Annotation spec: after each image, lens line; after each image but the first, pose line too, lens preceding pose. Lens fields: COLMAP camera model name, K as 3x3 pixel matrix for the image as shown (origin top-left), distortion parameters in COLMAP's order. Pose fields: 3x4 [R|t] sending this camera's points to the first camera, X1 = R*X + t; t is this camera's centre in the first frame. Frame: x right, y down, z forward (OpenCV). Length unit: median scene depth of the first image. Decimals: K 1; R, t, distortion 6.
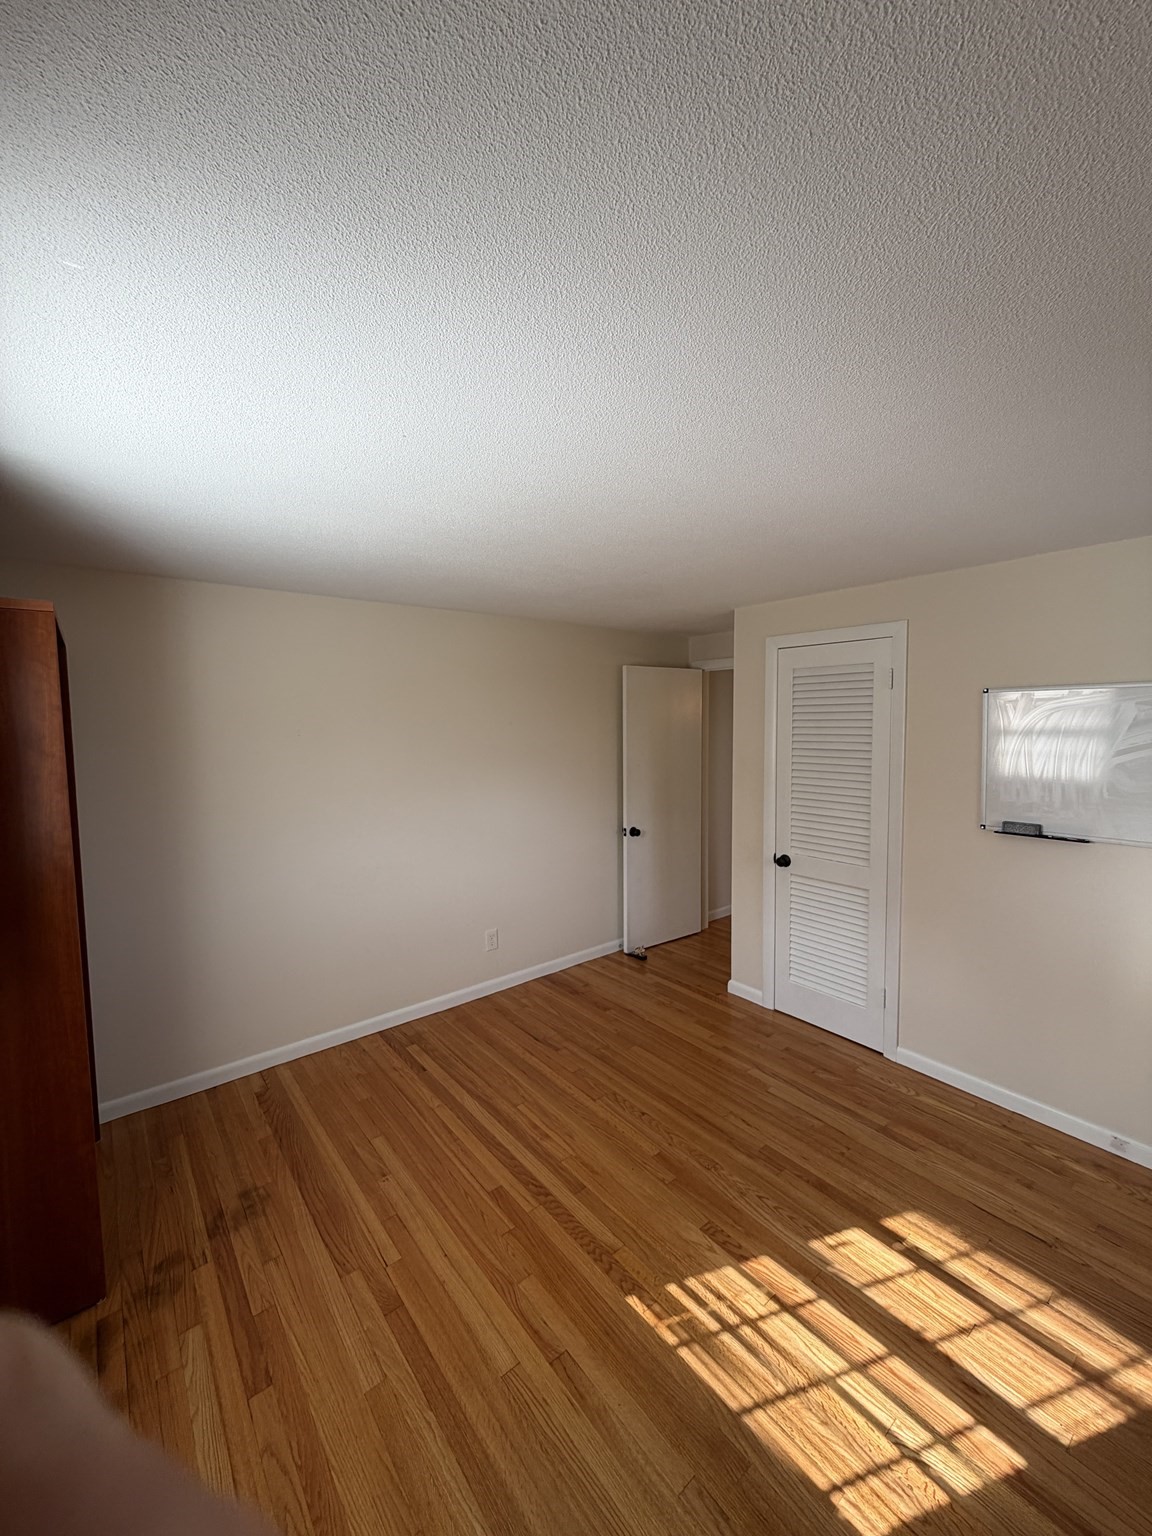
lens RADIAL K [[607.6, 0, 577.1], [0, 607.6, 759.2], [0, 0, 1]] dist [-0.011335, 0.001443]
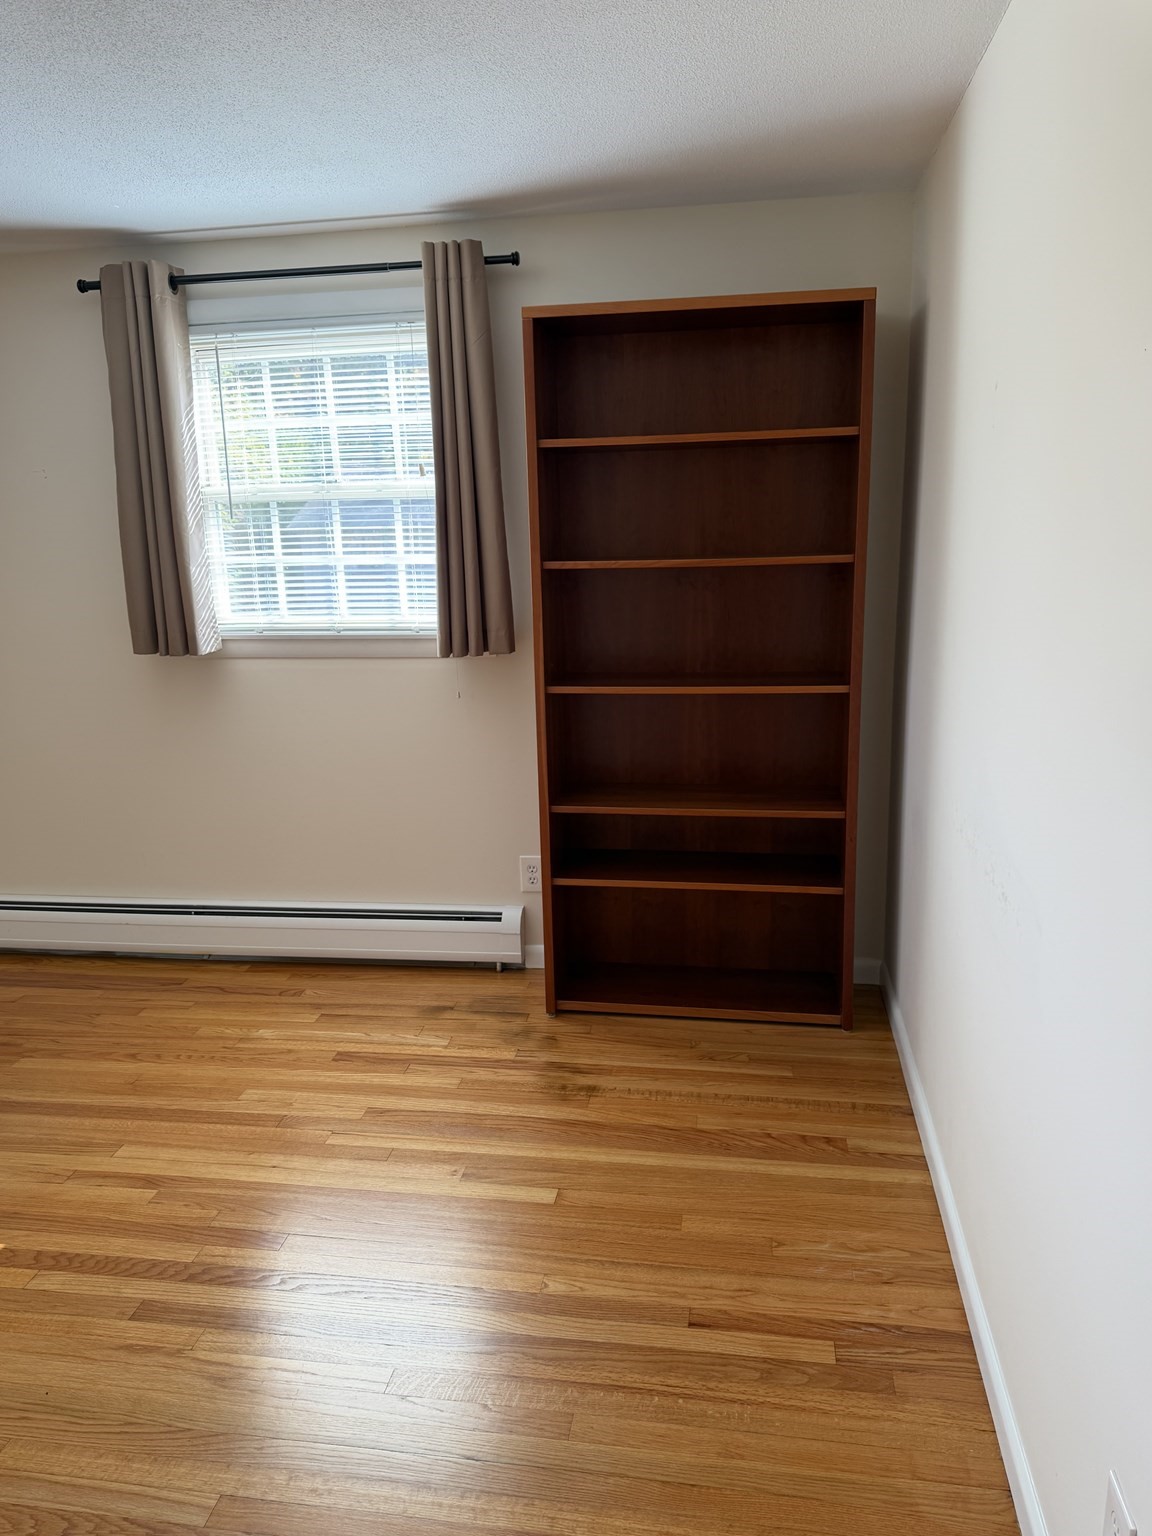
lens RADIAL K [[1102.2, 0, 579.5], [0, 1102.2, 768.2], [0, 0, 1]] dist [0.050895, -0.048689]
pose [[-0.737864, 0.183521, -0.649521, 0.328350], [-0.008831, 0.959617, 0.281170, -0.048404], [0.674892, 0.213201, -0.706446, 2.252484]]
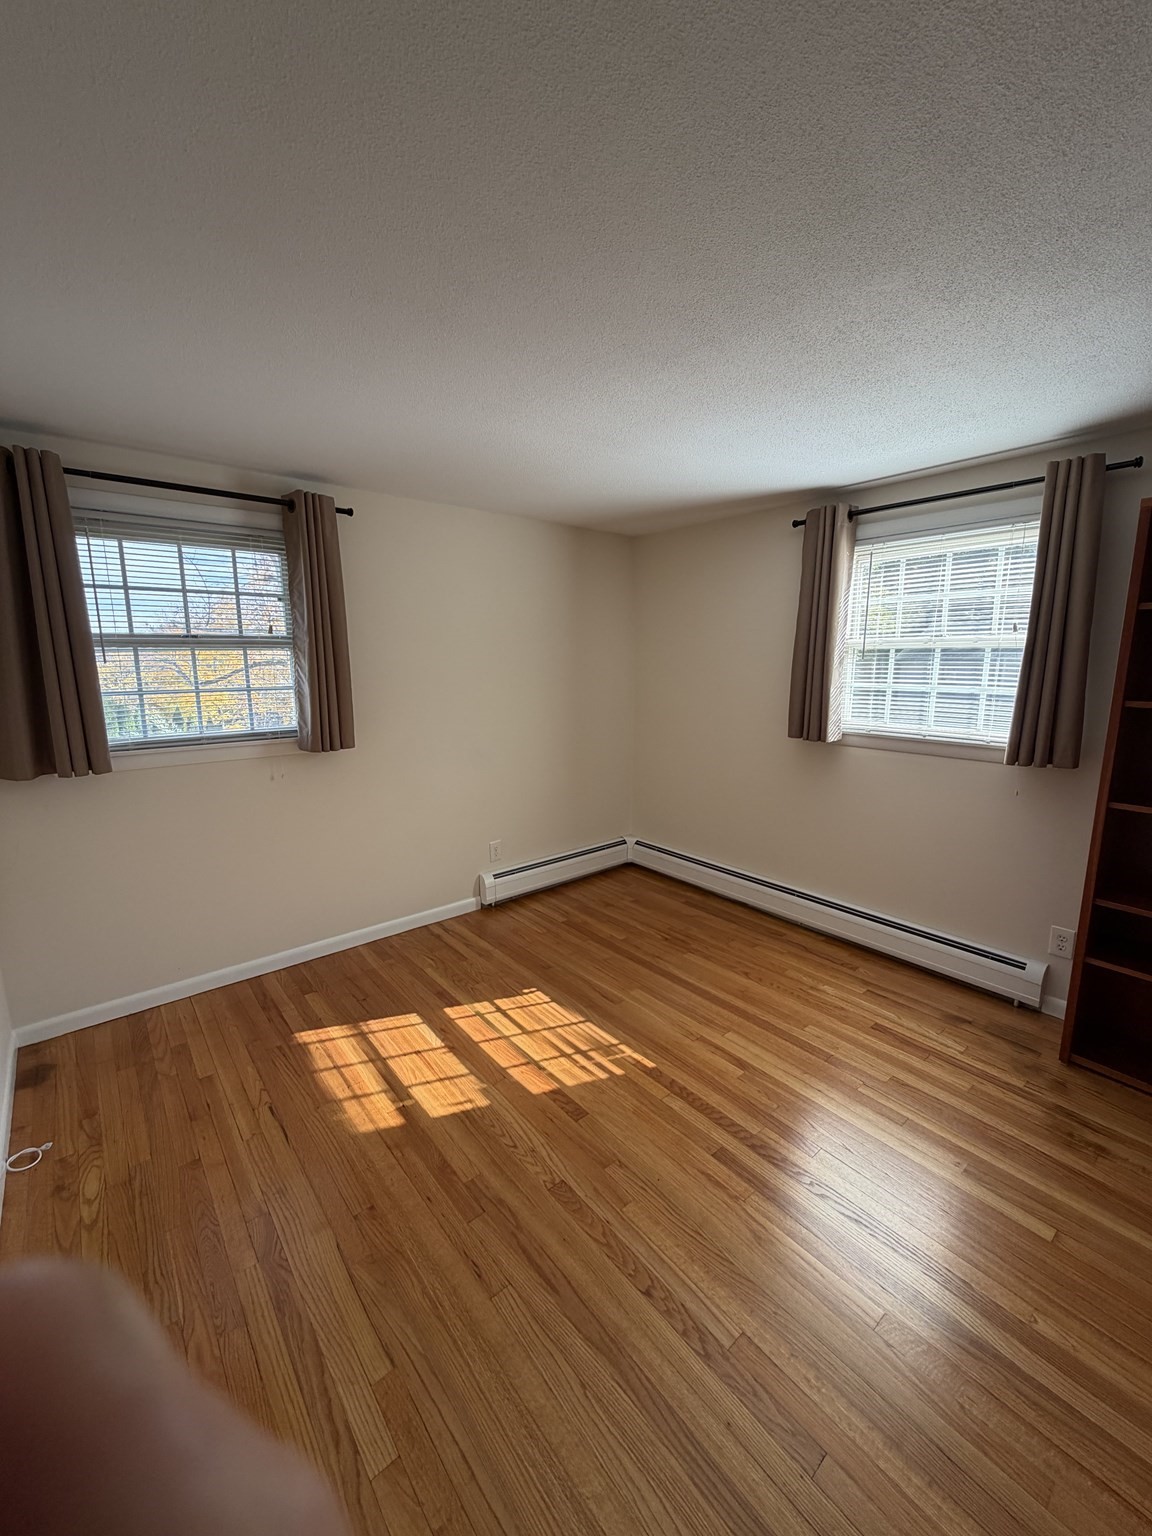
lens RADIAL K [[607.6, 0, 571.9], [0, 607.6, 756.0], [0, 0, 1]] dist [-0.011335, 0.001443]
pose [[-0.999861, 0.015949, -0.004947, 0.250713], [0.014410, 0.973789, 0.226995, -0.046899], [0.008438, 0.226892, -0.973883, 2.060657]]
